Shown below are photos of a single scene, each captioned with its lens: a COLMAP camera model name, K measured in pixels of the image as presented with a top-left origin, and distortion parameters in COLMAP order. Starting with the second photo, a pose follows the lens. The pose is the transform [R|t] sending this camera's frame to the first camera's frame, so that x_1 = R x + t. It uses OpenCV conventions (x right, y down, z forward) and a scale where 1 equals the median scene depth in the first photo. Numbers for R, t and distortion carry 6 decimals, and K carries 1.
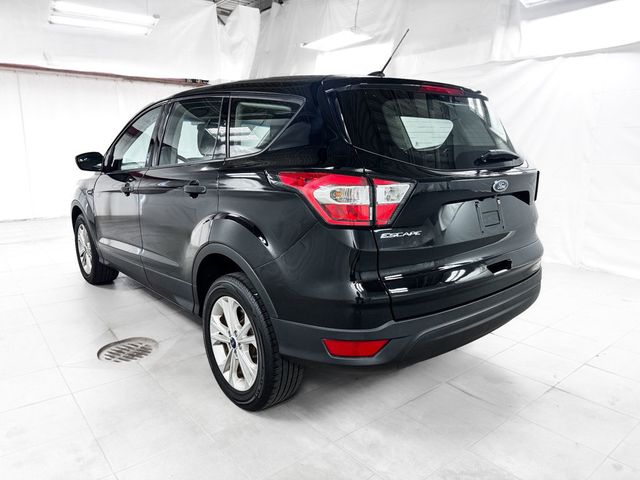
lens RADIAL K [[482.0, 0, 307.4], [0, 482.0, 237.1], [0, 0, 1]] dist [0.001859, -0.004660]
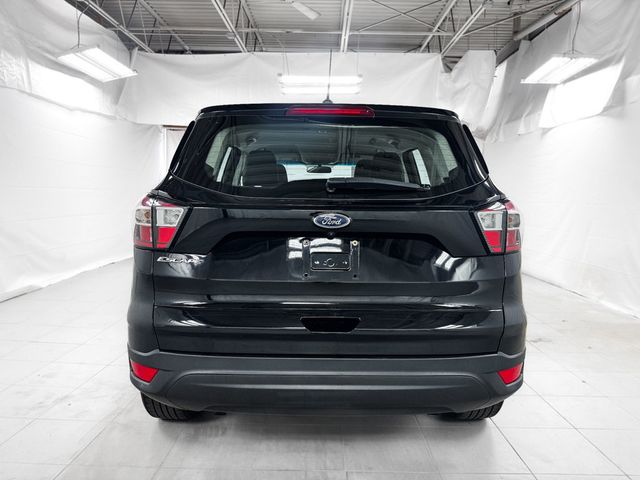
lens RADIAL K [[463.4, 0, 311.3], [0, 463.4, 237.3], [0, 0, 1]] dist [0.024223, 0.000431]
pose [[0.752666, 0.075720, -0.654034, 0.688717], [-0.143771, 0.988294, -0.051034, -0.028838], [0.642514, 0.132443, 0.754741, 0.328992]]
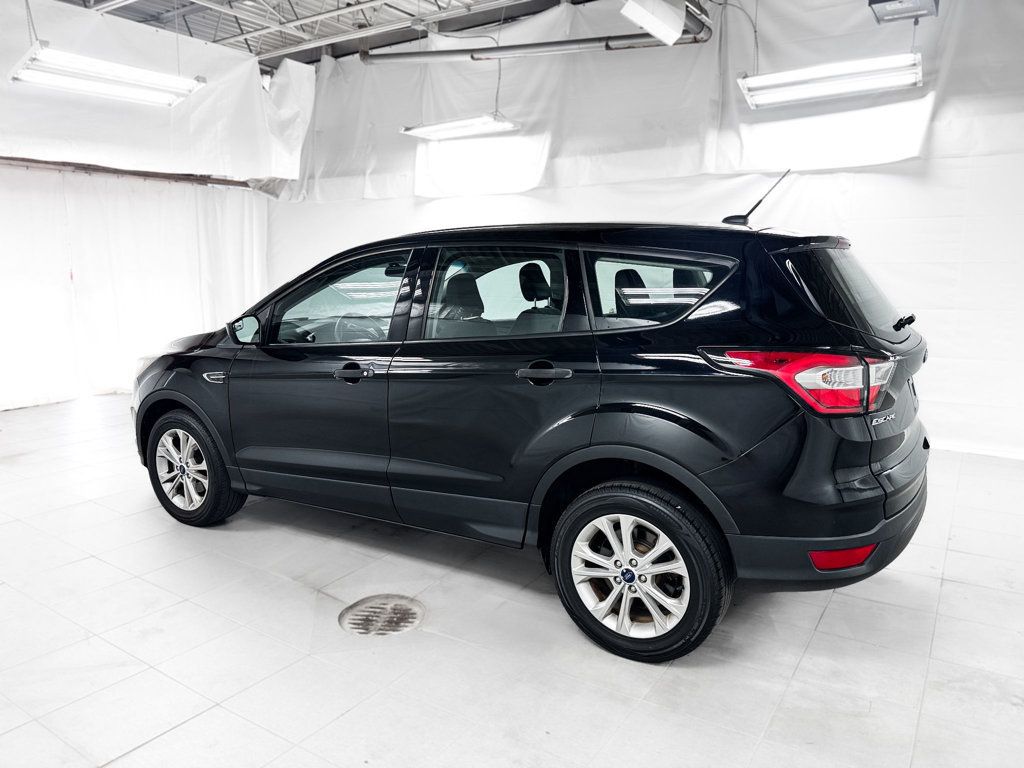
lens RADIAL K [[781.8, 0, 483.4], [0, 781.8, 388.5], [0, 0, 1]] dist [0.006338, -0.006075]
pose [[0.946893, -0.058062, 0.316265, -0.650743], [0.065833, 0.997733, -0.013930, -0.061325], [-0.314739, 0.034011, 0.948569, -0.082712]]
